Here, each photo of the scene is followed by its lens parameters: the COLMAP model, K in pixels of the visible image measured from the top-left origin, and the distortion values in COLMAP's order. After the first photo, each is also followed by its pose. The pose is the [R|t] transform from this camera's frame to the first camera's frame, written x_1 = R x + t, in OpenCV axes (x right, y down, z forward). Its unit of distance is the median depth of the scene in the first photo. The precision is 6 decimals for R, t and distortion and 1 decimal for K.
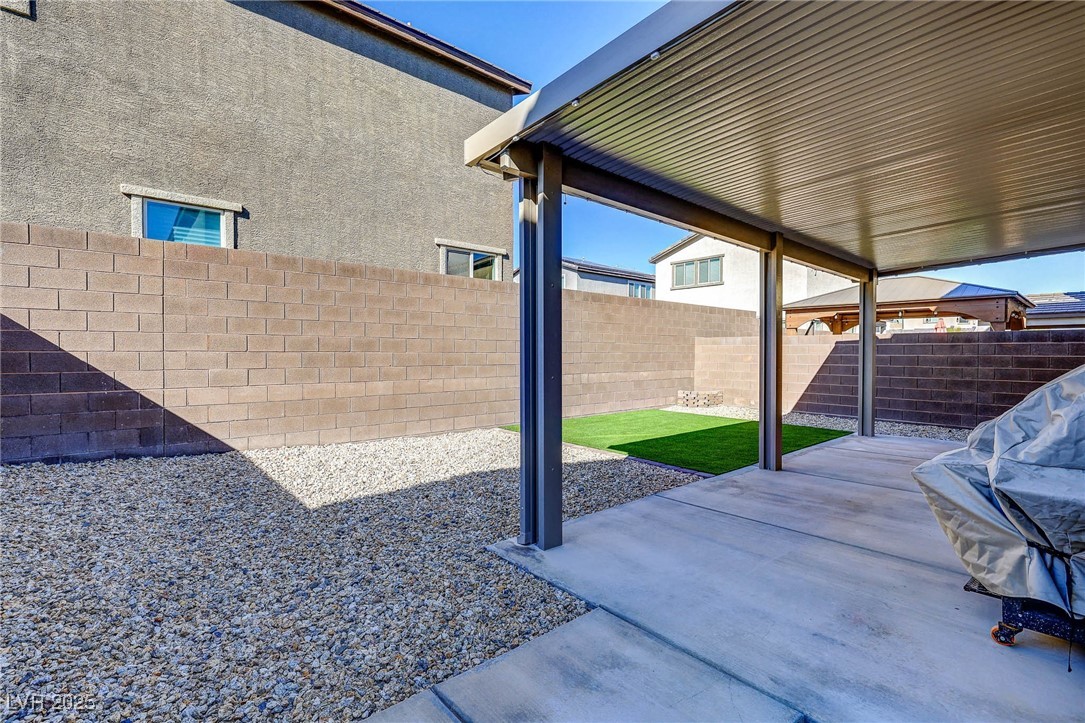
lens RADIAL K [[487.1, 0, 542.5], [0, 487.1, 361.5], [0, 0, 1]] dist [0.002290, 0.000578]
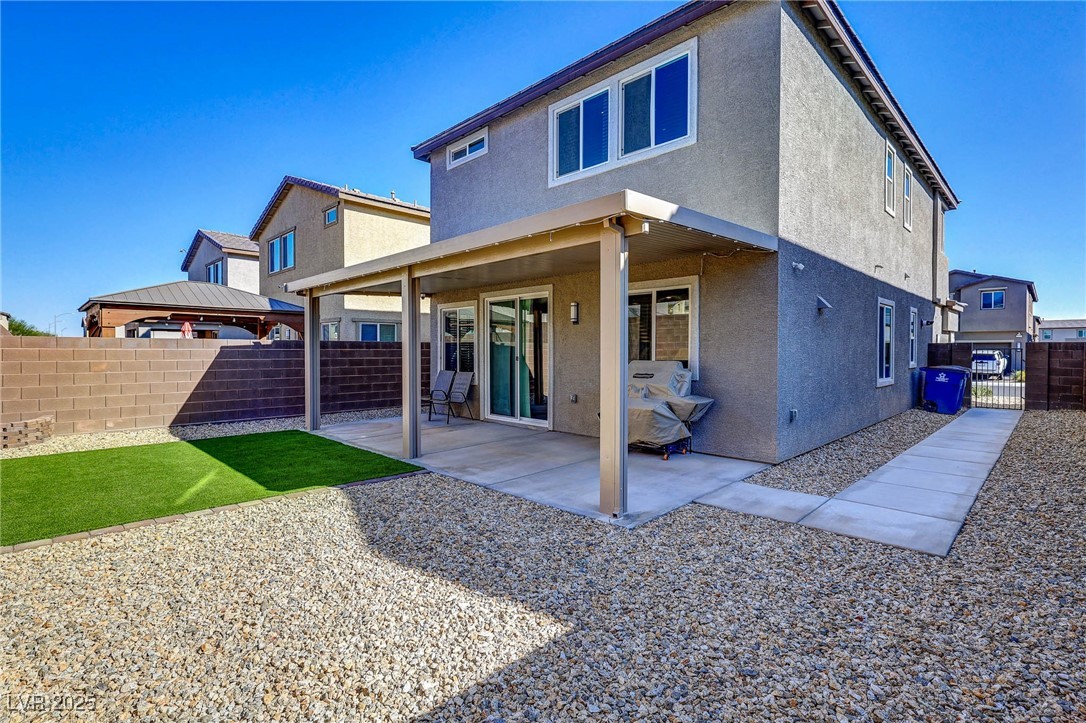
lens RADIAL K [[502.9, 0, 543.0], [0, 502.9, 361.5], [0, 0, 1]] dist [0.000388, -0.000054]
pose [[-0.073004, -0.025731, 0.997000, -0.938686], [0.017310, 0.999484, 0.027062, -0.054915], [-0.997181, 0.019234, -0.072521, 0.898972]]
